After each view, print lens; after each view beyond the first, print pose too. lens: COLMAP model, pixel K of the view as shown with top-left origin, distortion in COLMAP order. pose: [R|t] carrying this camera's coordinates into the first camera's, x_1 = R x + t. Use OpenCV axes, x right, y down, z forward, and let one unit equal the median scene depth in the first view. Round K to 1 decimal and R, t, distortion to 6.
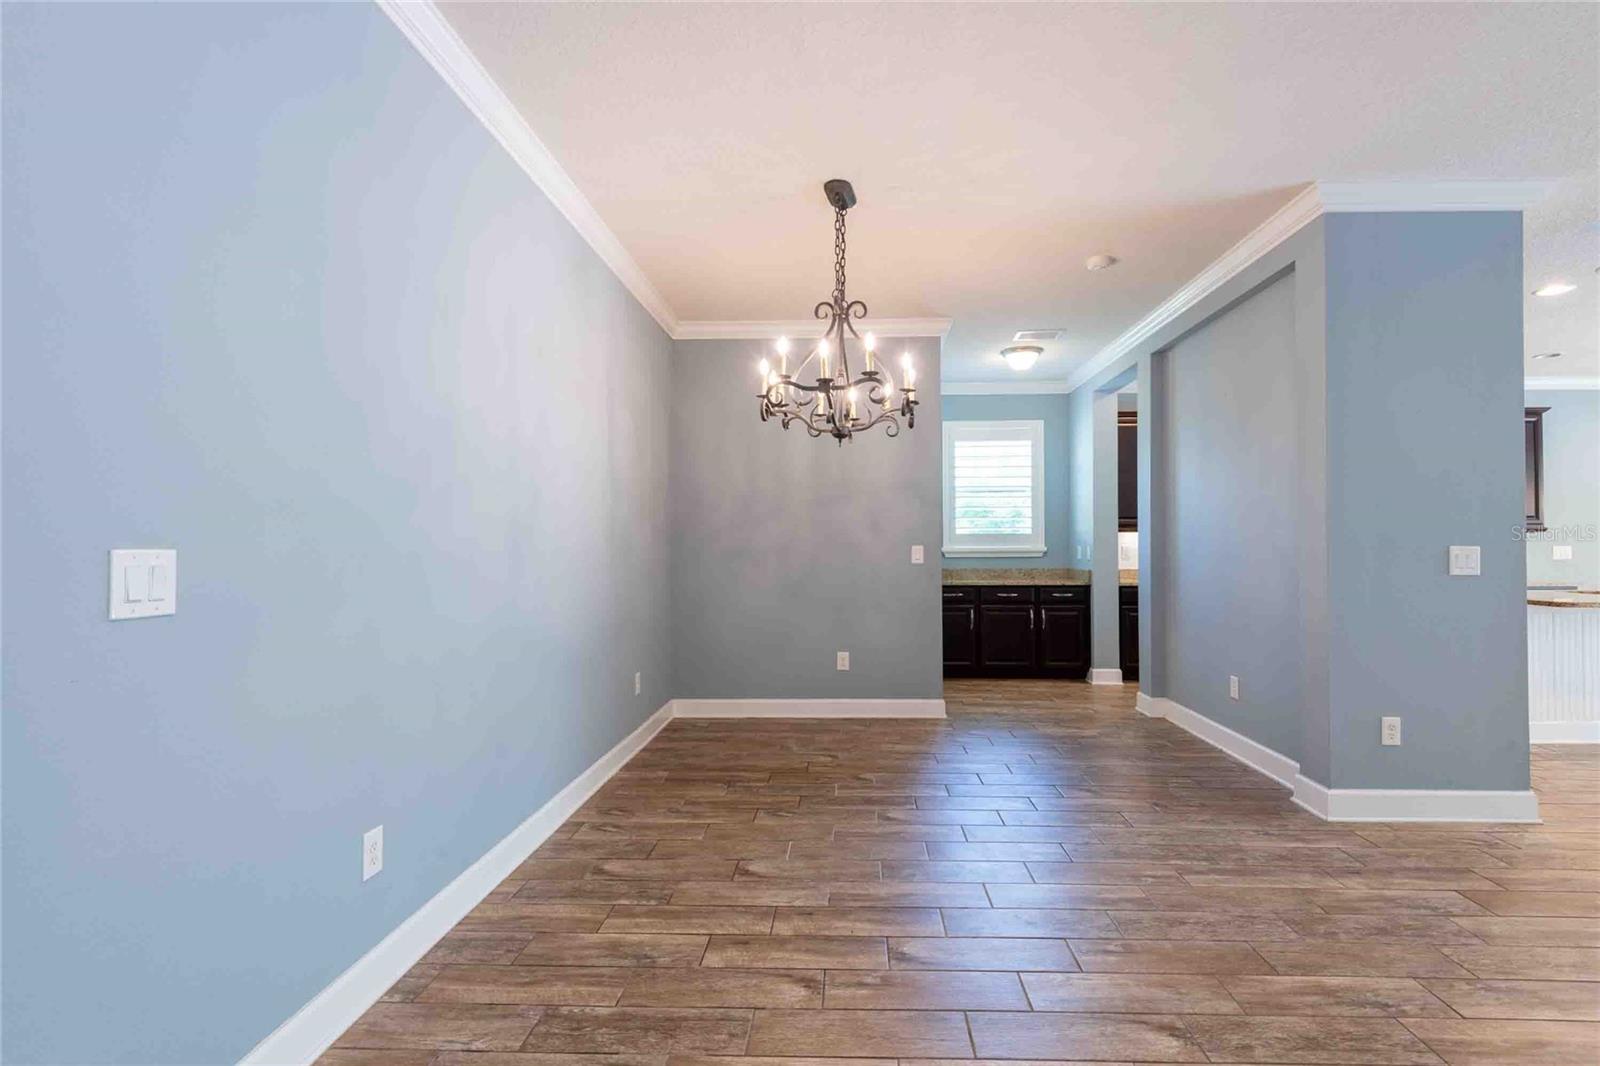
lens RADIAL K [[746.3, 0, 811.7], [0, 746.3, 527.3], [0, 0, 1]] dist [0.040547, -0.028435]
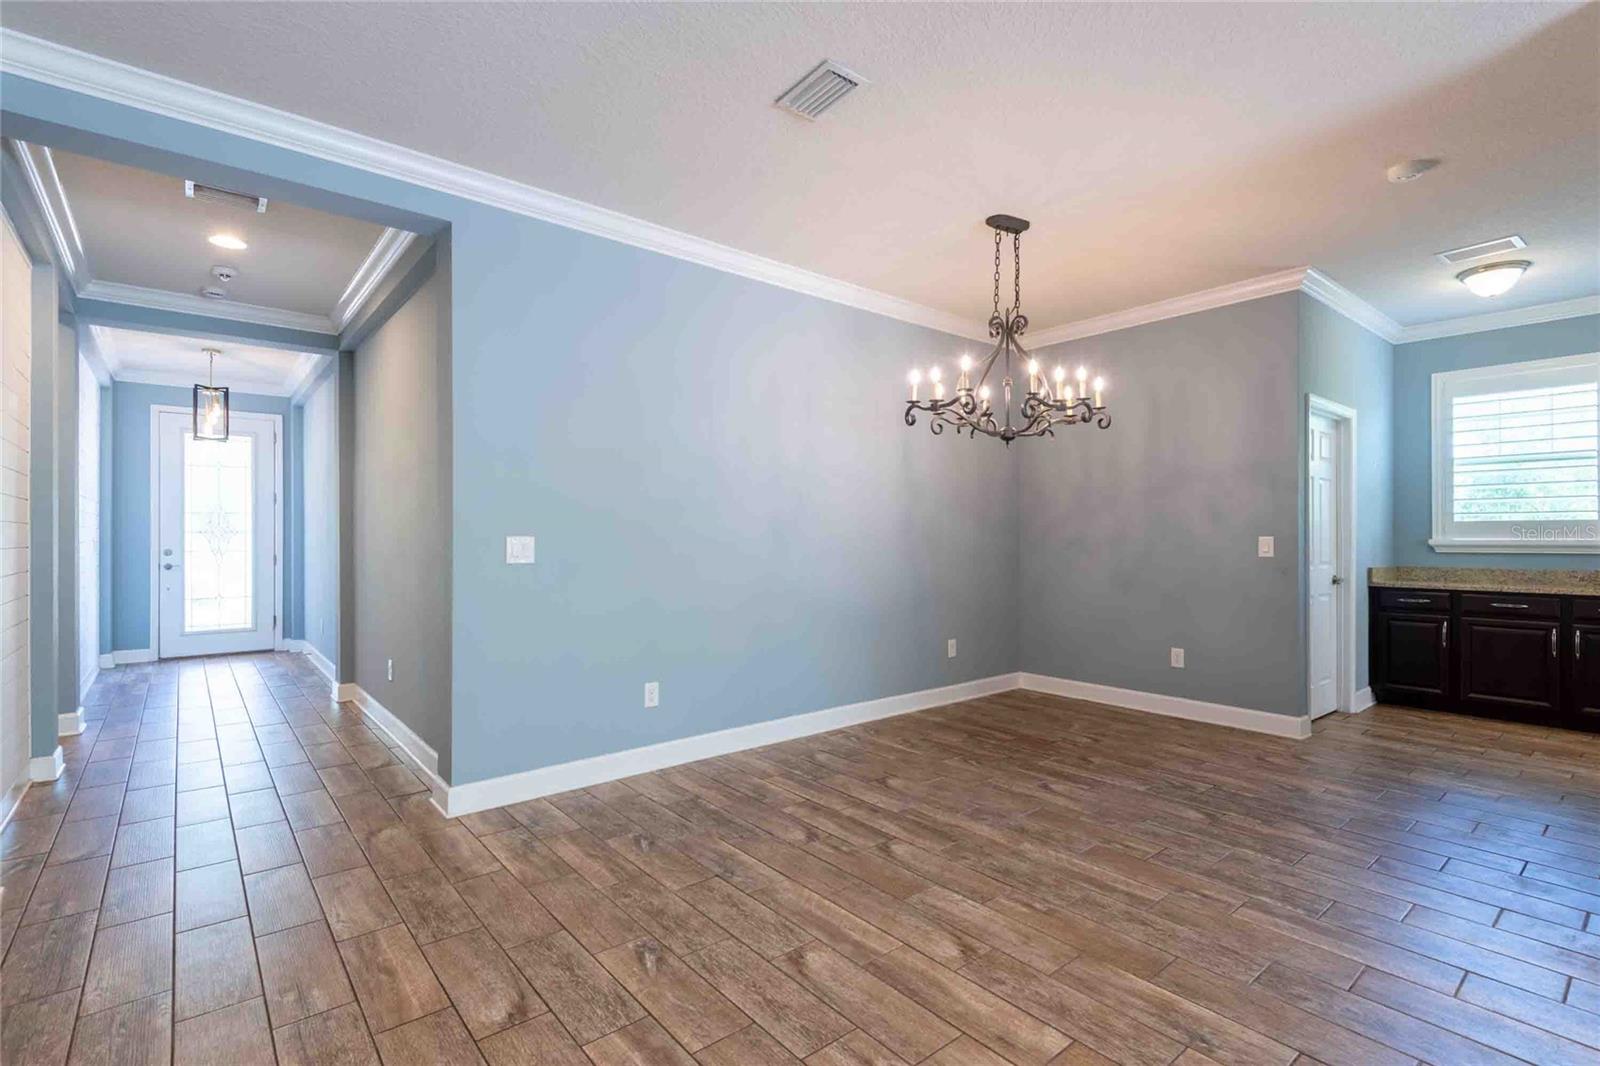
lens RADIAL K [[725.7, 0, 796.1], [0, 725.7, 534.9], [0, 0, 1]] dist [0.041666, -0.026626]
pose [[0.667528, 0.002694, -0.744579, 0.606309], [0.015527, 0.999726, 0.017537, -0.001660], [0.744422, -0.023267, 0.667303, 0.028740]]
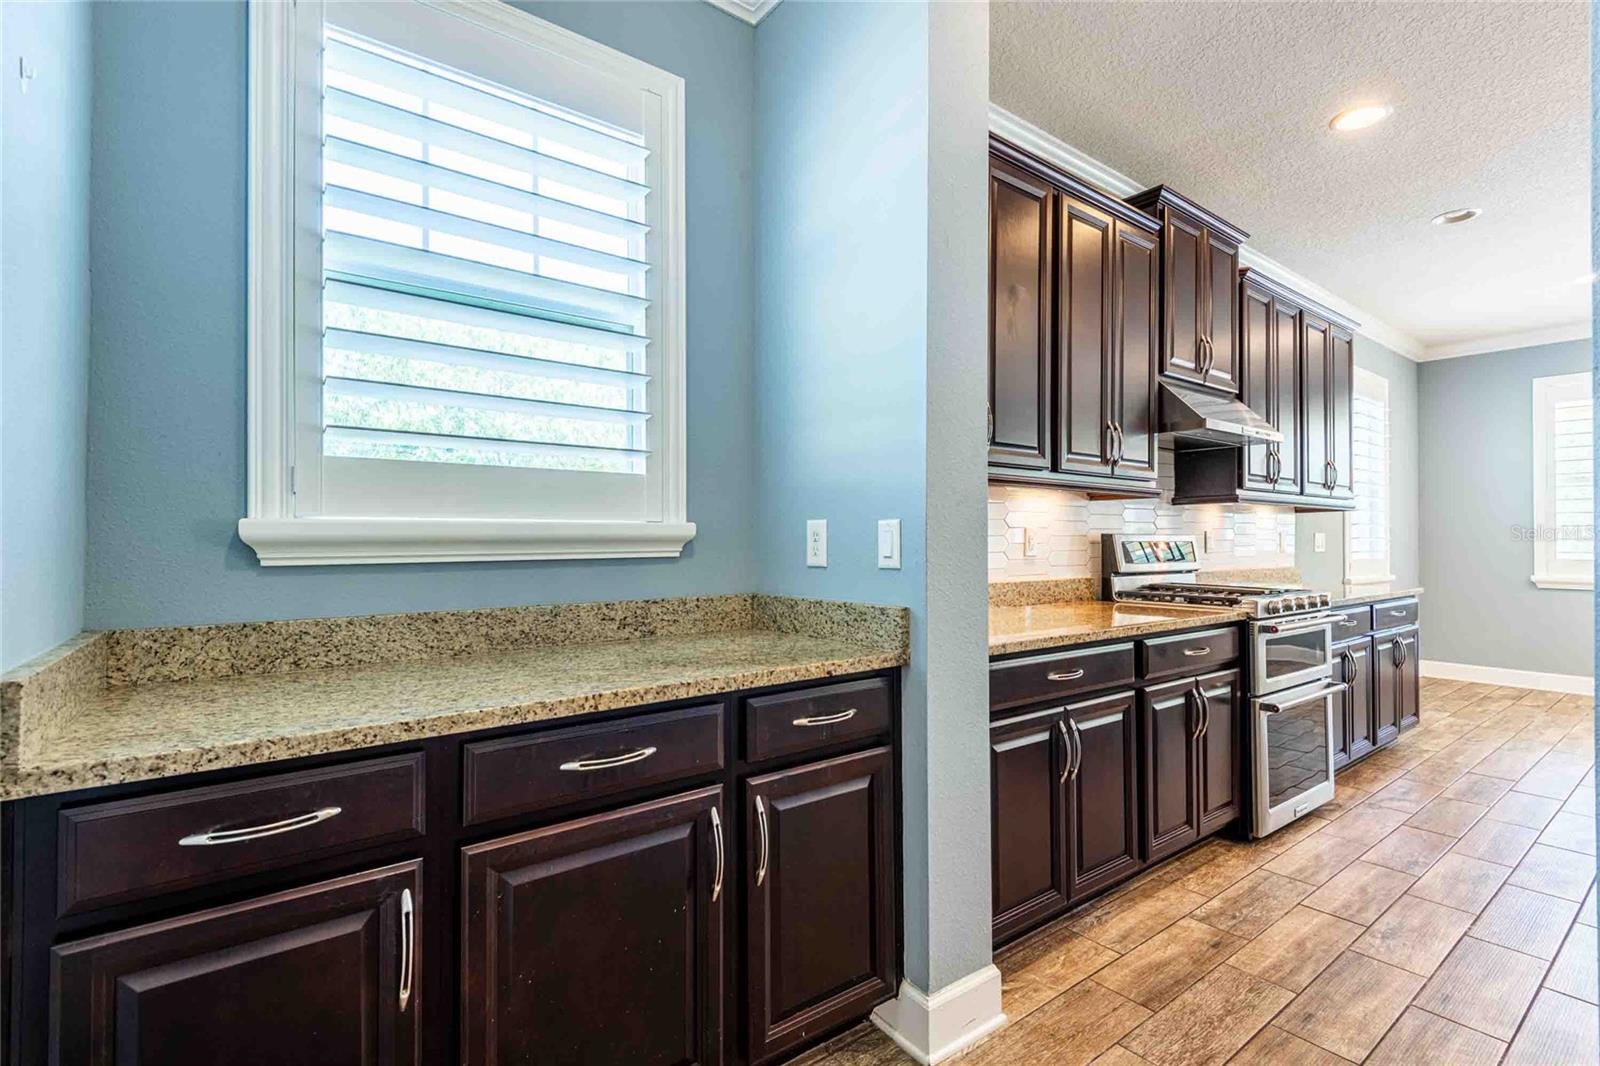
lens RADIAL K [[746.3, 0, 811.7], [0, 746.3, 527.3], [0, 0, 1]] dist [0.040547, -0.028435]
pose [[0.765761, 0.010824, 0.643034, 0.322011], [-0.015967, 0.999870, 0.002184, 0.052491], [-0.642926, -0.011939, 0.765835, 1.490101]]
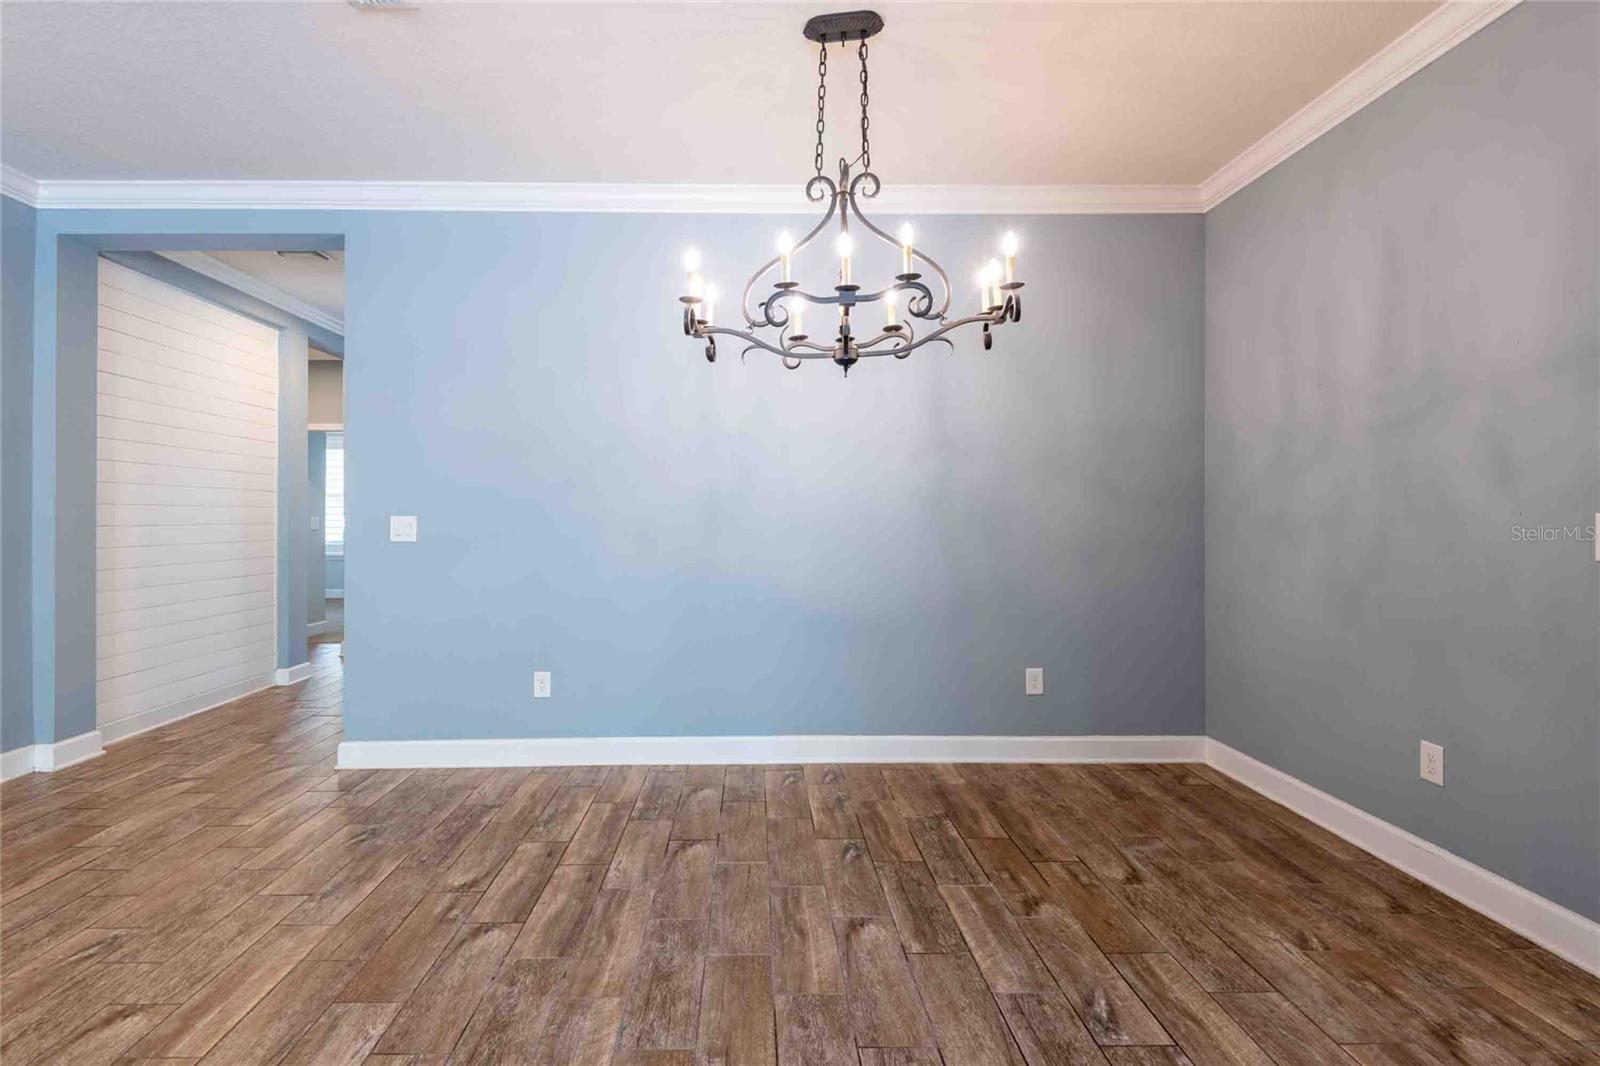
lens RADIAL K [[733.6, 0, 760.8], [0, 733.6, 513.1], [0, 0, 1]] dist [0.032738, -0.019271]
pose [[0.062091, -0.000420, -0.998070, 0.698677], [0.027005, 0.999635, 0.001260, 0.019853], [0.997705, -0.027031, 0.062080, 0.827831]]
